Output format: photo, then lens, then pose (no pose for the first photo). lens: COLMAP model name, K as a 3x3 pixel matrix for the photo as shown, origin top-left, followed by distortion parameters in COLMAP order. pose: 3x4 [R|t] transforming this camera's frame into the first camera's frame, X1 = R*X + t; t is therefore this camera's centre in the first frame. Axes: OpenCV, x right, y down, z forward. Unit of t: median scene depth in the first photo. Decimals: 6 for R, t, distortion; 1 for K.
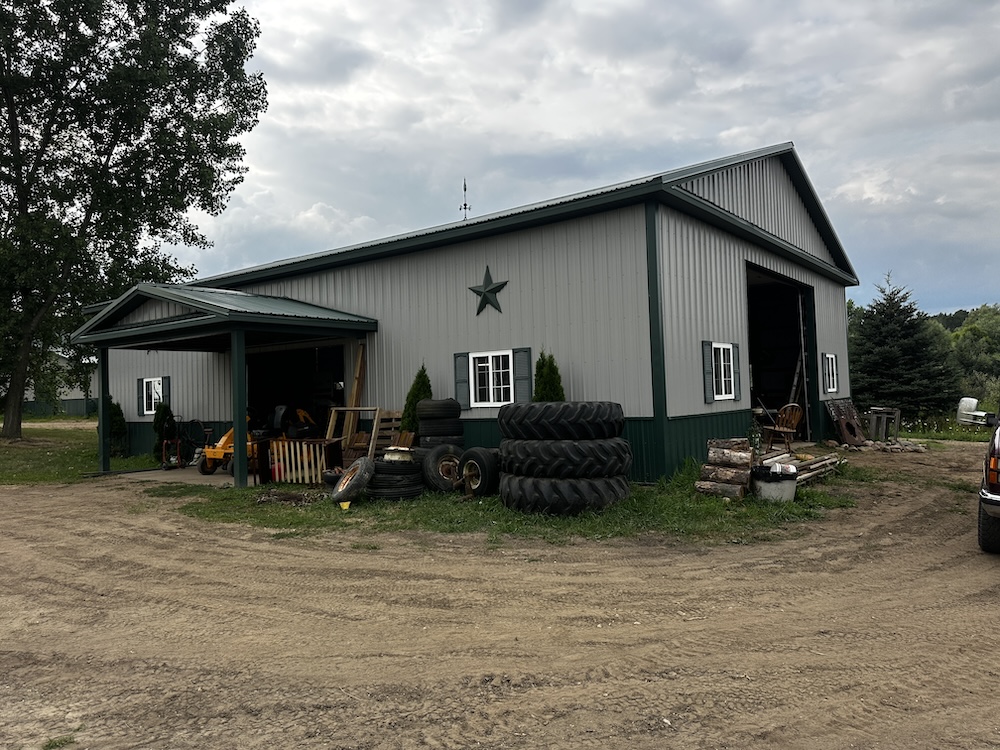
lens RADIAL K [[724.8, 0, 467.6], [0, 724.8, 365.0], [0, 0, 1]] dist [0.060265, -0.048314]
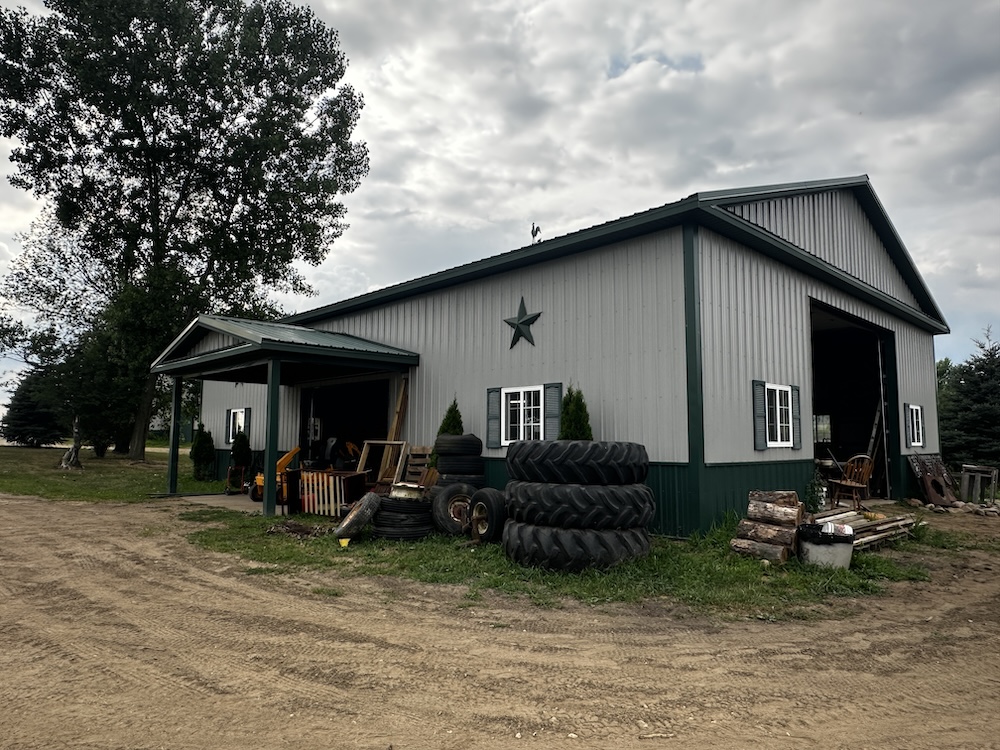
lens RADIAL K [[642.4, 0, 493.5], [0, 642.4, 380.3], [0, 0, 1]] dist [-0.020004, 0.024637]
pose [[0.988793, 0.024147, -0.147324, 0.127733], [-0.032154, 0.998118, -0.052210, 0.019201], [0.145786, 0.056362, 0.987709, 0.182101]]
